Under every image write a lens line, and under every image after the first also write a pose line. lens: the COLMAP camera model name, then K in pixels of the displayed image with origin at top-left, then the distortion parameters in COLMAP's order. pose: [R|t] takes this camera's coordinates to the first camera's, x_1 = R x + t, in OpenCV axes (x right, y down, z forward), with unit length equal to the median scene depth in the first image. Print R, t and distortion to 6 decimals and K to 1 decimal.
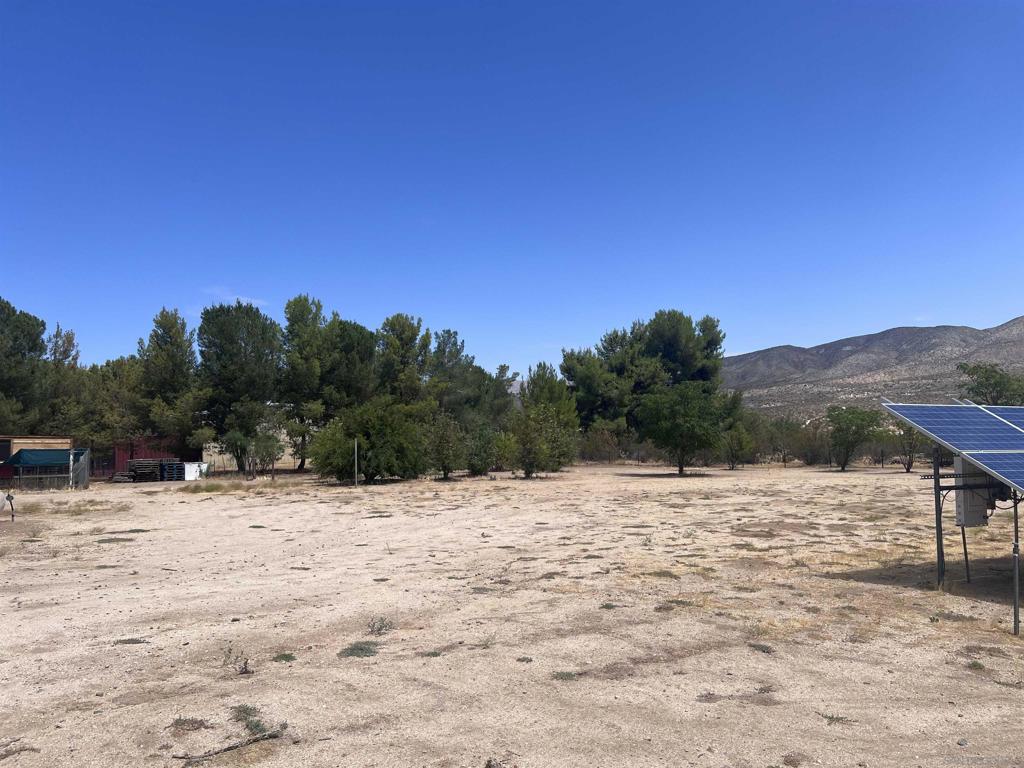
lens RADIAL K [[792.5, 0, 506.2], [0, 792.5, 393.0], [0, 0, 1]] dist [0.055671, -0.066503]
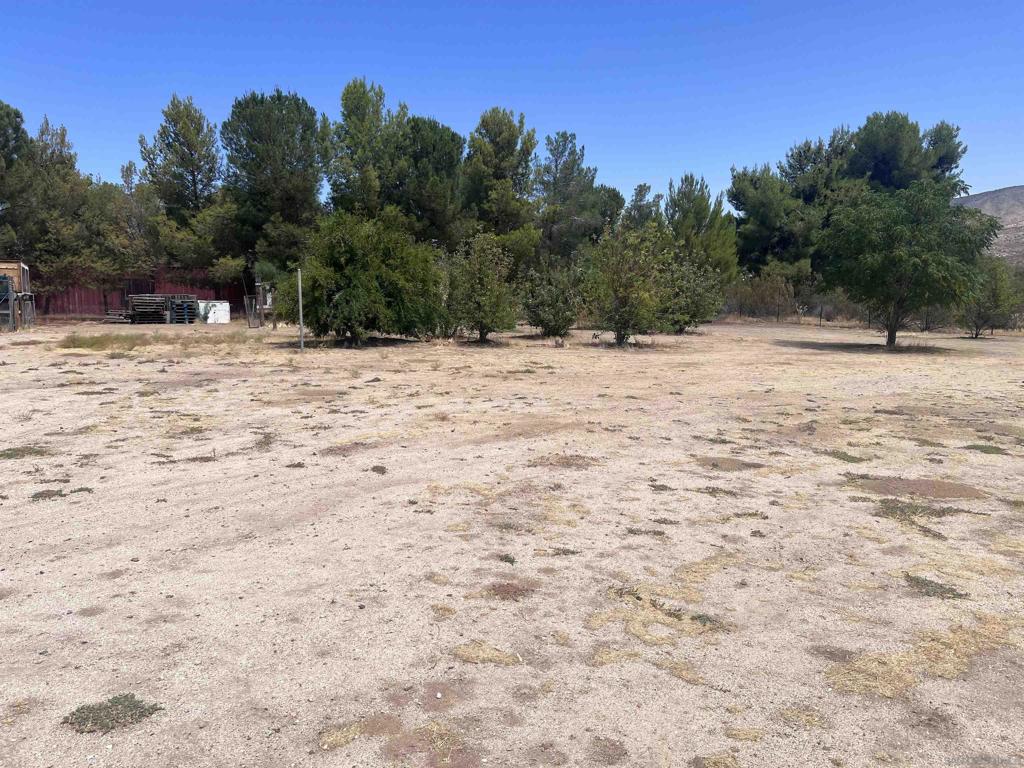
lens RADIAL K [[792.5, 0, 499.2], [0, 792.5, 392.7], [0, 0, 1]] dist [0.055671, -0.066503]
pose [[0.974473, 0.055590, -0.217515, 0.075367], [-0.012881, 0.981107, 0.193035, 0.027728], [0.224136, -0.185306, 0.956778, 0.401594]]
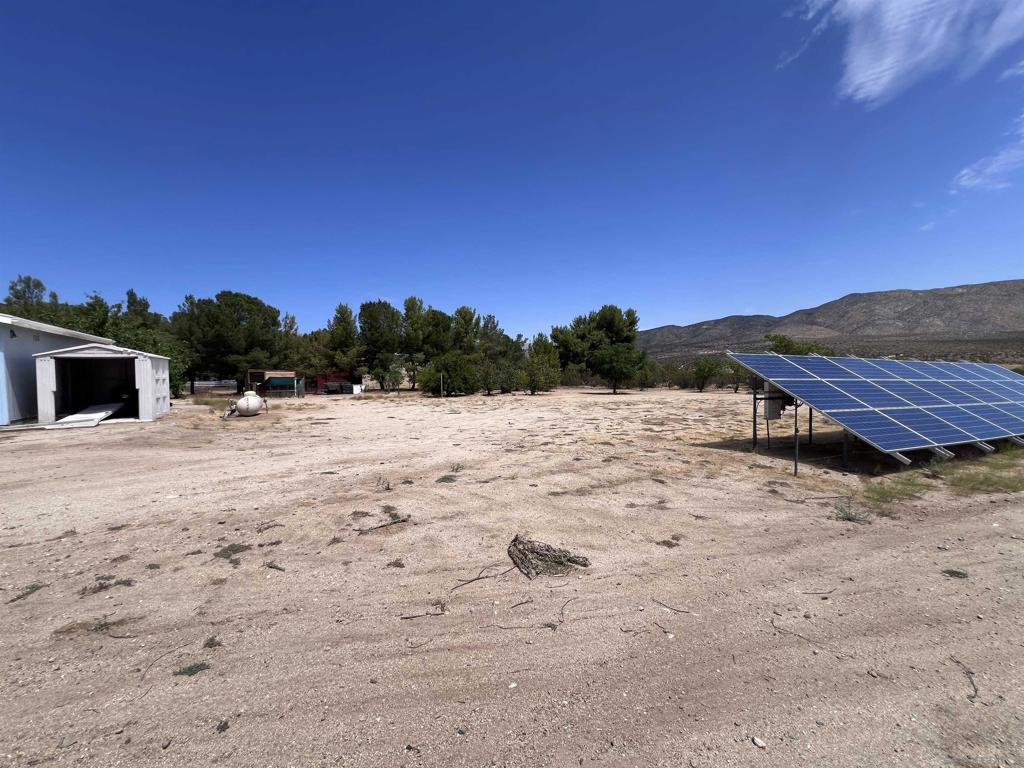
lens RADIAL K [[422.8, 0, 508.4], [0, 422.8, 379.9], [0, 0, 1]] dist [-0.003639, 0.000046]
pose [[0.999563, 0.007179, -0.028661, -0.001379], [-0.005122, 0.997447, 0.071223, 0.001813], [0.029100, -0.071045, 0.997049, 0.001984]]
